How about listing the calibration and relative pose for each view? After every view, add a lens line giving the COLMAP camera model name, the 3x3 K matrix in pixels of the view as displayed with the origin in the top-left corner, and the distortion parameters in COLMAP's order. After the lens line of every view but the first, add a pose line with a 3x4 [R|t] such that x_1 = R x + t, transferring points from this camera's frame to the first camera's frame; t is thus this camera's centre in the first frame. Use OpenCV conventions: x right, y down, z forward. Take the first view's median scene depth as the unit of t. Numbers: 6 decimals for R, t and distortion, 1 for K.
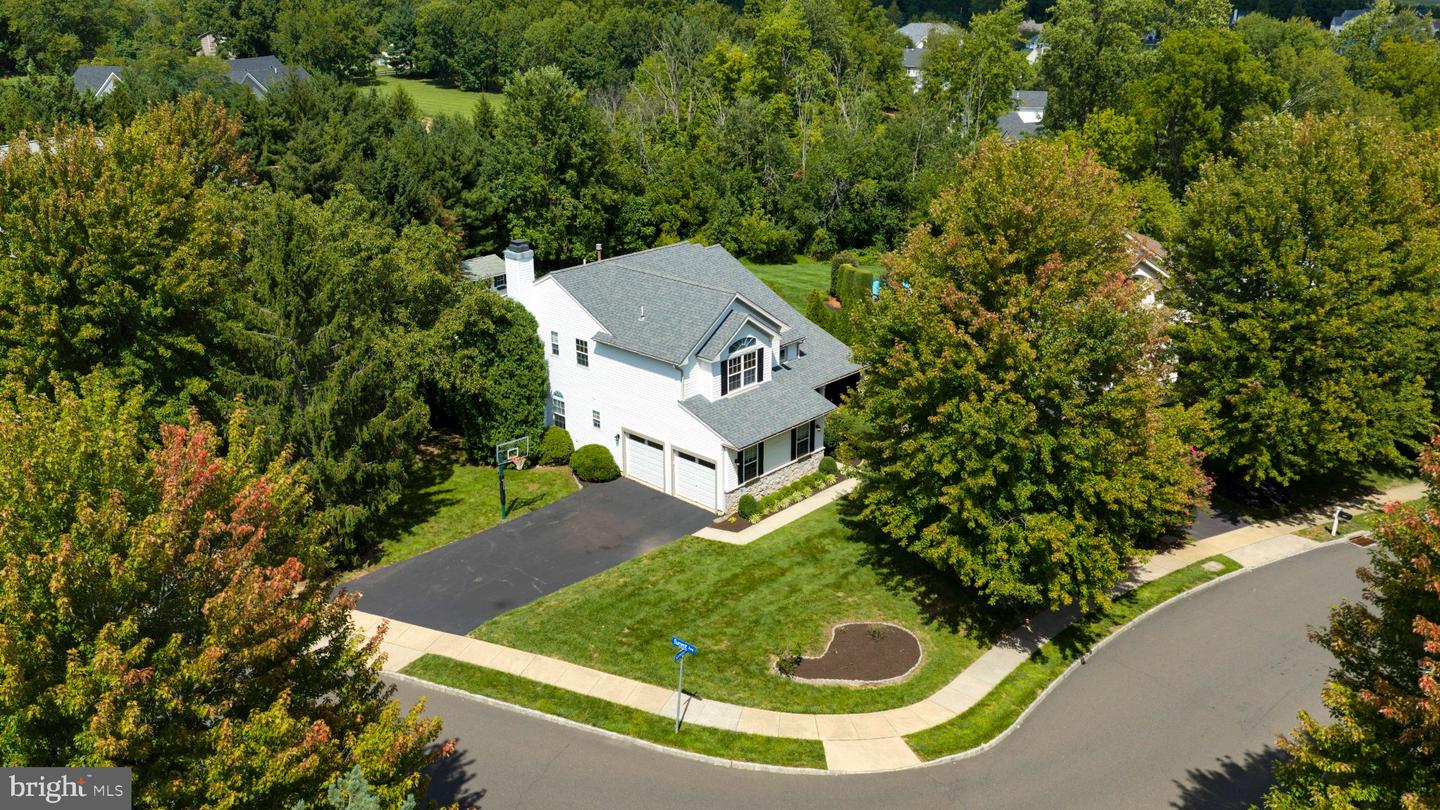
lens RADIAL K [[1179.9, 0, 711.6], [0, 1179.9, 410.6], [0, 0, 1]] dist [0.004630, -0.014349]
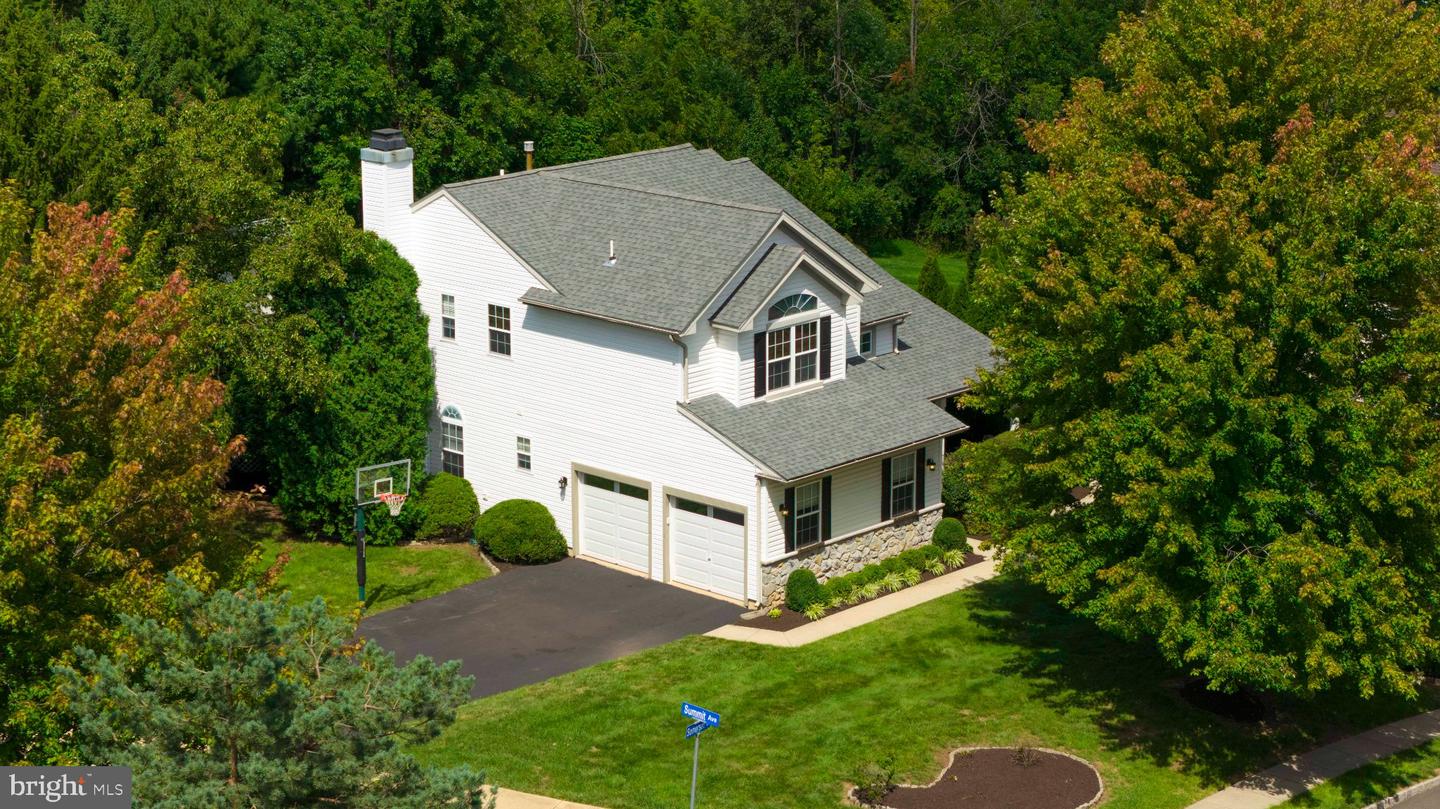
lens RADIAL K [[2852.2, 0, 720.2], [0, 2852.2, 400.1], [0, 0, 1]] dist [-0.225264, 0.000000]
pose [[0.999990, 0.001623, 0.004259, -0.013704], [-0.001141, 0.993848, -0.110746, 0.138618], [-0.004413, 0.110740, 0.993840, -0.333019]]
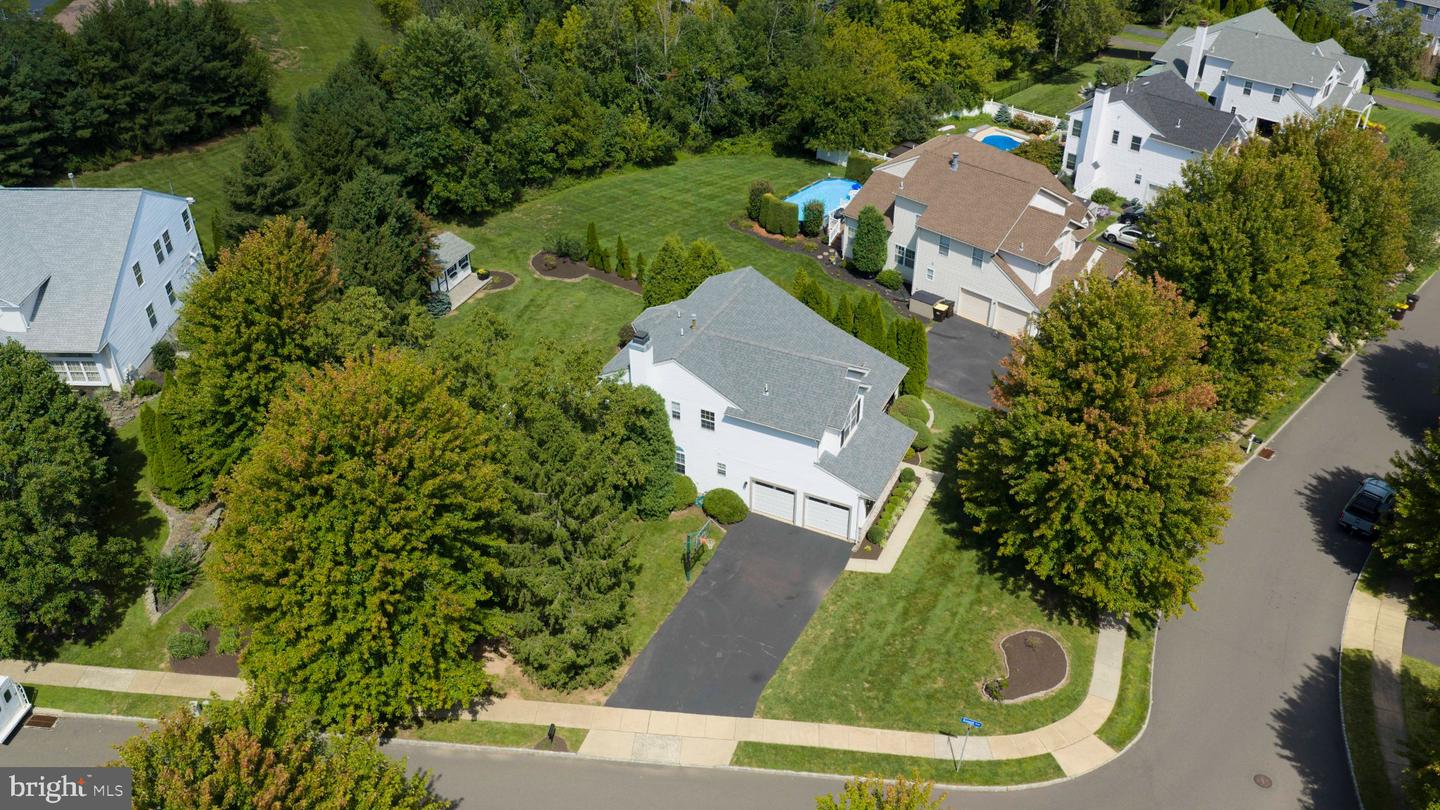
lens RADIAL K [[1179.9, 0, 718.0], [0, 1179.9, 414.1], [0, 0, 1]] dist [0.004630, -0.014349]
pose [[0.955853, -0.169546, 0.239998, -0.406806], [0.106809, 0.961354, 0.253753, -0.375930], [-0.273746, -0.216917, 0.937022, -0.108503]]
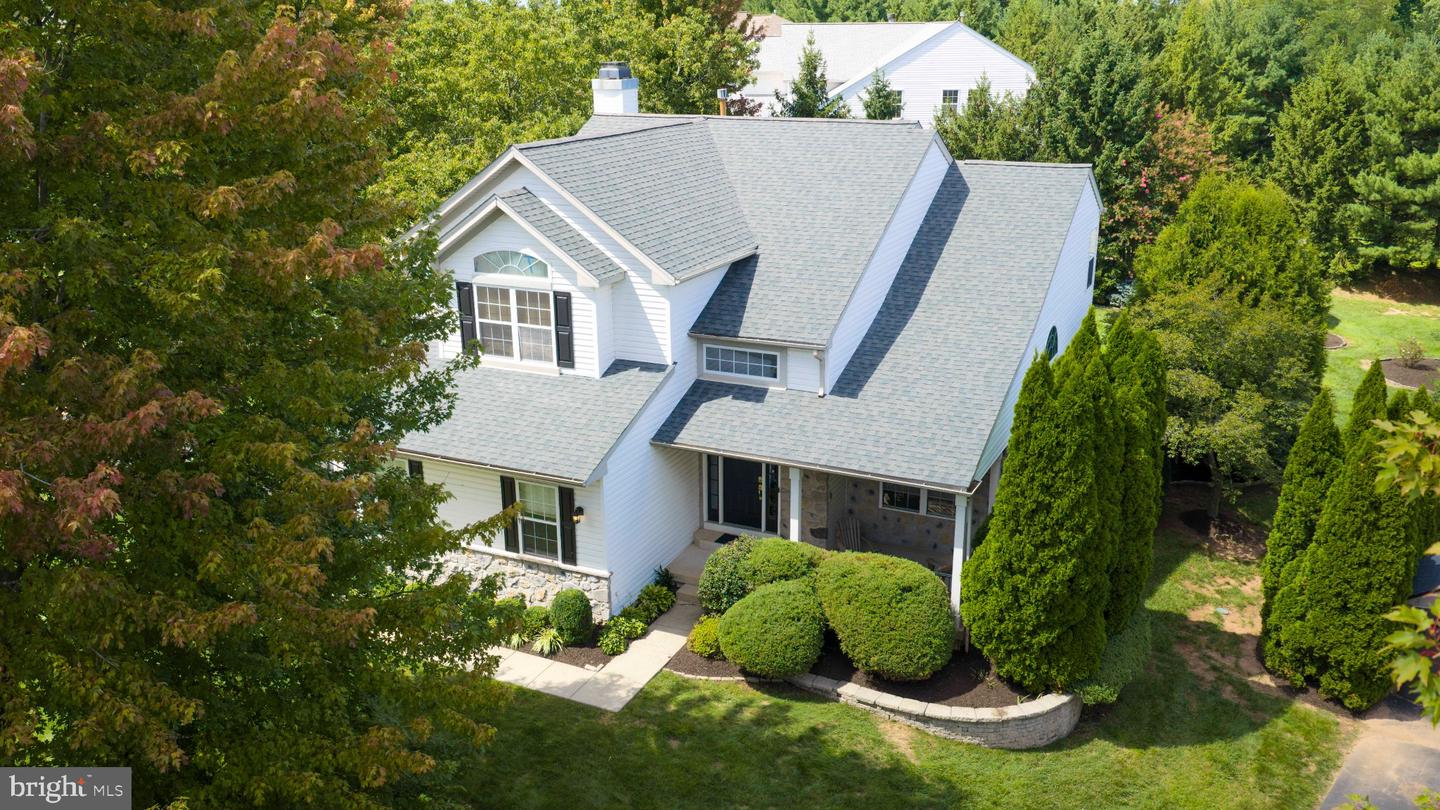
lens RADIAL K [[1179.9, 0, 721.8], [0, 1179.9, 408.7], [0, 0, 1]] dist [0.004630, -0.014349]
pose [[0.285010, 0.286397, -0.914738, 0.495923], [-0.324773, 0.926724, 0.188958, -0.119757], [0.901827, 0.243228, 0.357139, 0.939274]]
